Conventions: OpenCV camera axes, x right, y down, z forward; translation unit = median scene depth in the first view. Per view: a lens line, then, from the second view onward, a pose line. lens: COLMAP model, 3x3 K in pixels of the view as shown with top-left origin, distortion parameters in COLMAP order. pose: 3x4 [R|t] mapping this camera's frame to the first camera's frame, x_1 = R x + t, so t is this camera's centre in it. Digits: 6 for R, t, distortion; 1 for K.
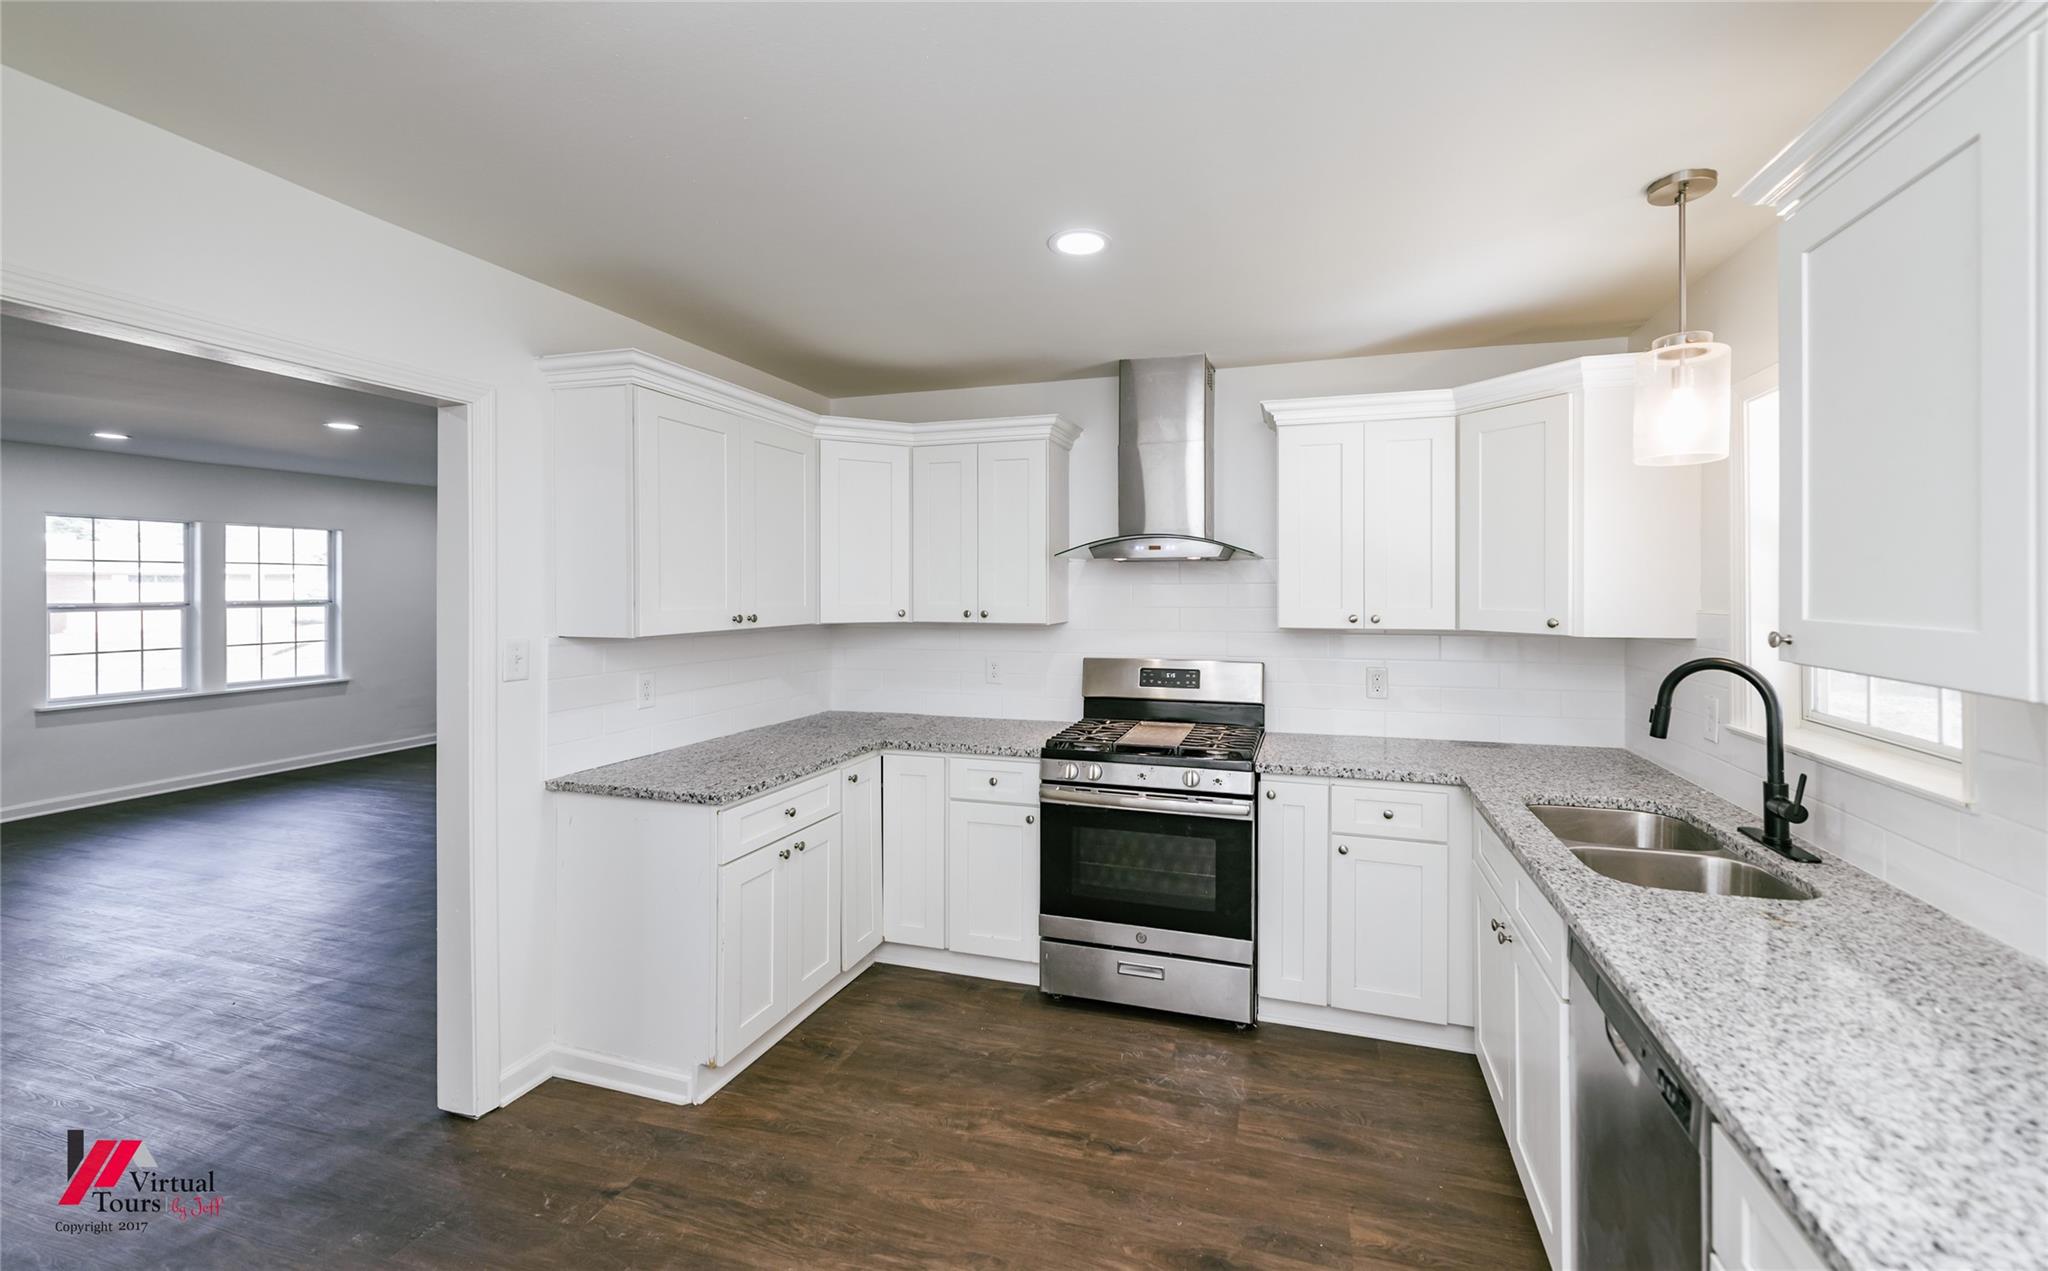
lens RADIAL K [[786.0, 0, 1092.1], [0, 786.0, 592.3], [0, 0, 1]] dist [0.001556, -0.000001]
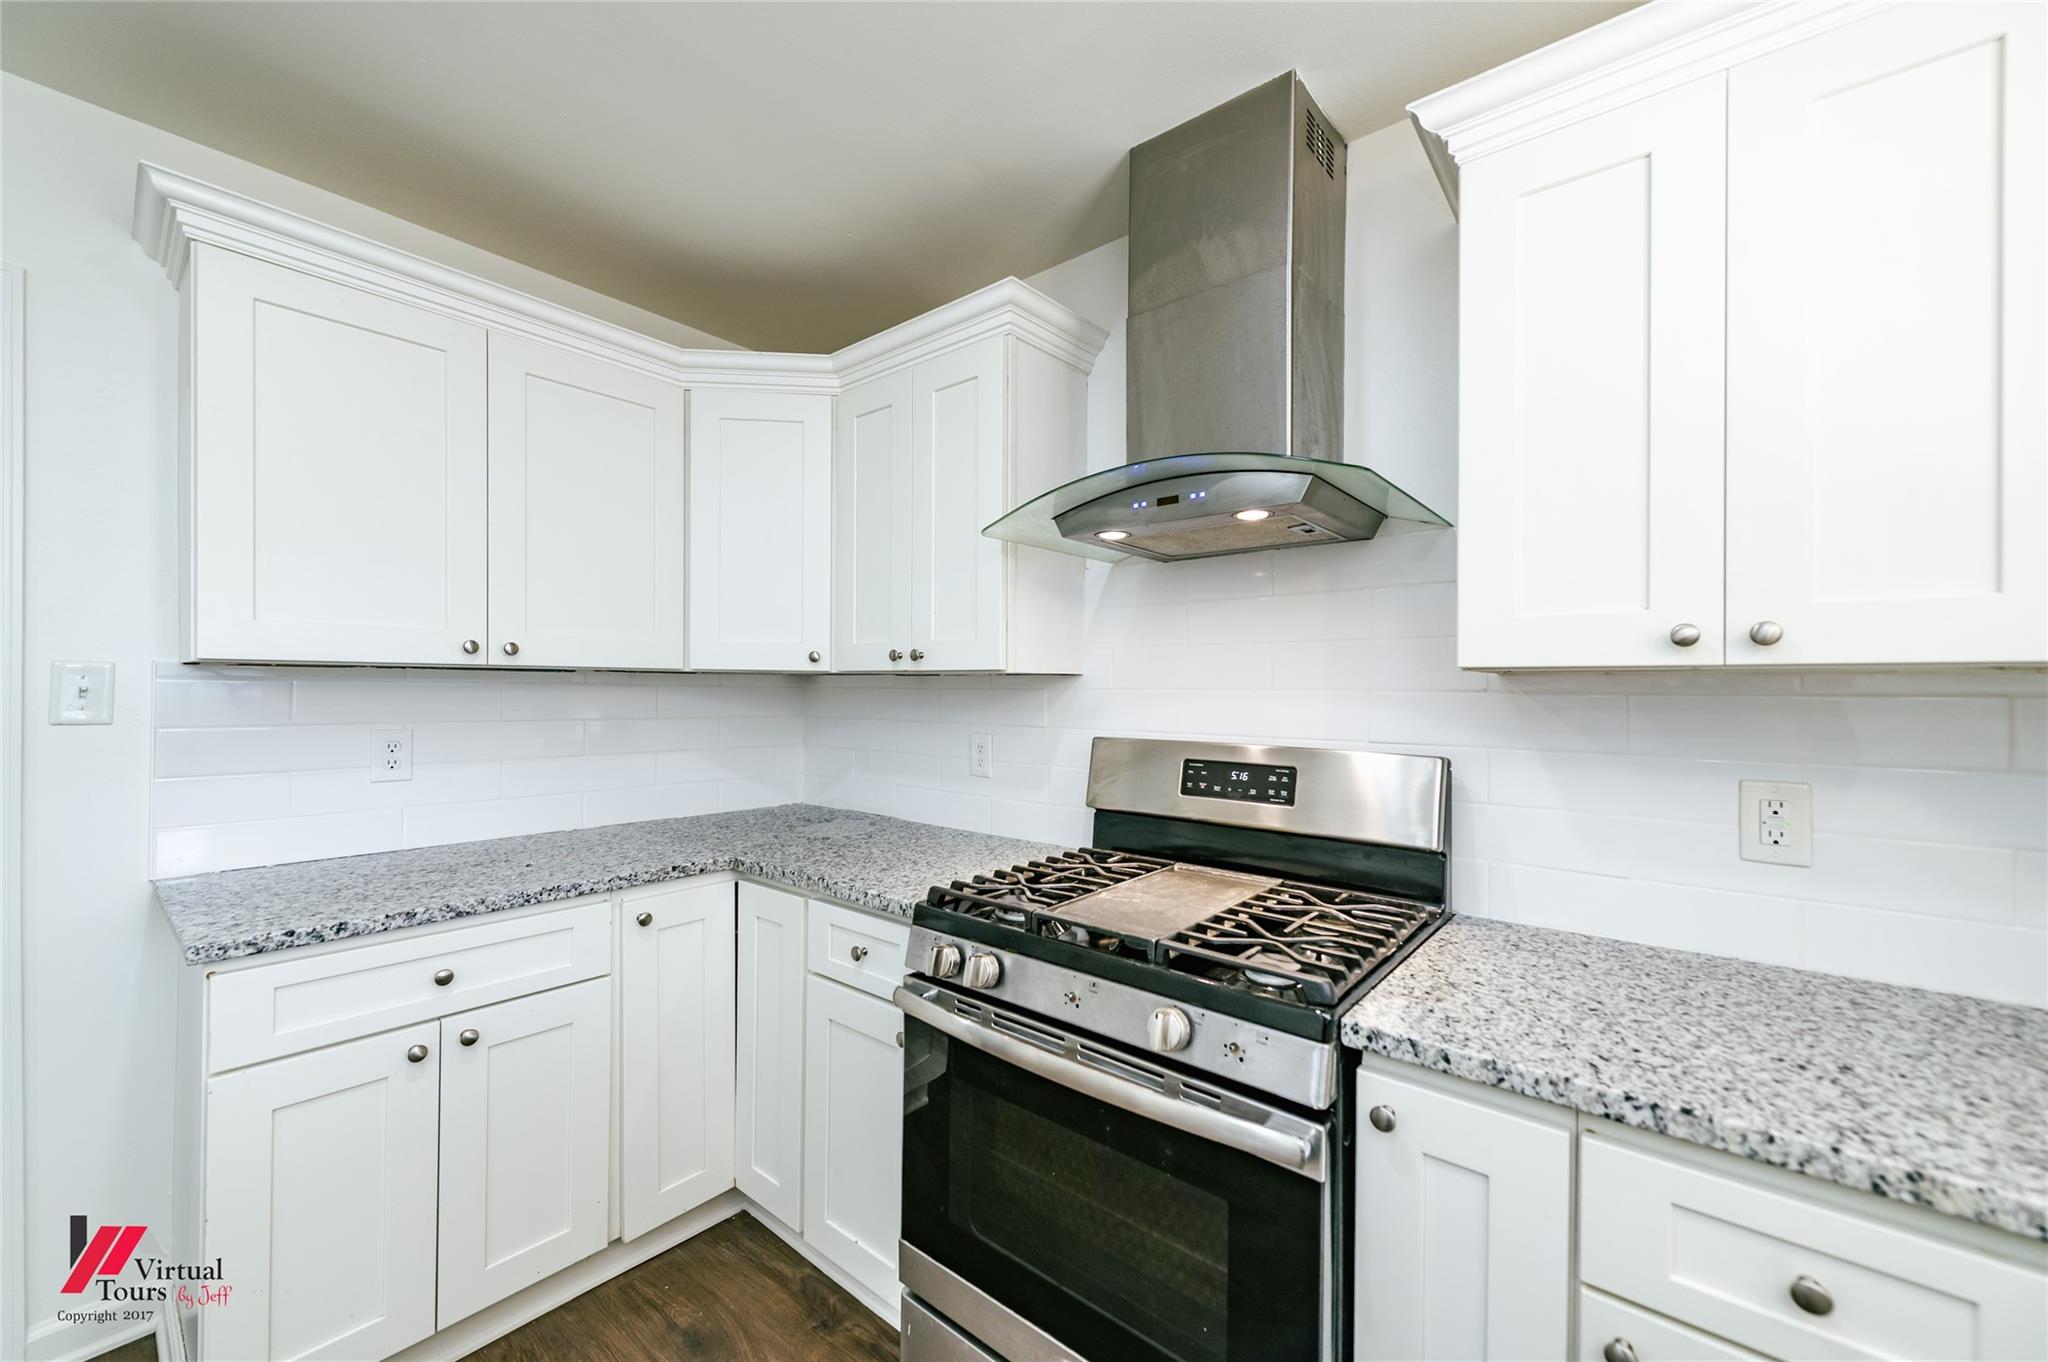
lens RADIAL K [[807.7, 0, 1030.1], [0, 807.7, 684.4], [0, 0, 1]] dist [-0.000822, -0.000412]
pose [[0.920174, 0.006579, -0.391454, 0.200667], [-0.008370, 0.999961, -0.002871, 0.057402], [0.391420, 0.005918, 0.920193, 0.543297]]
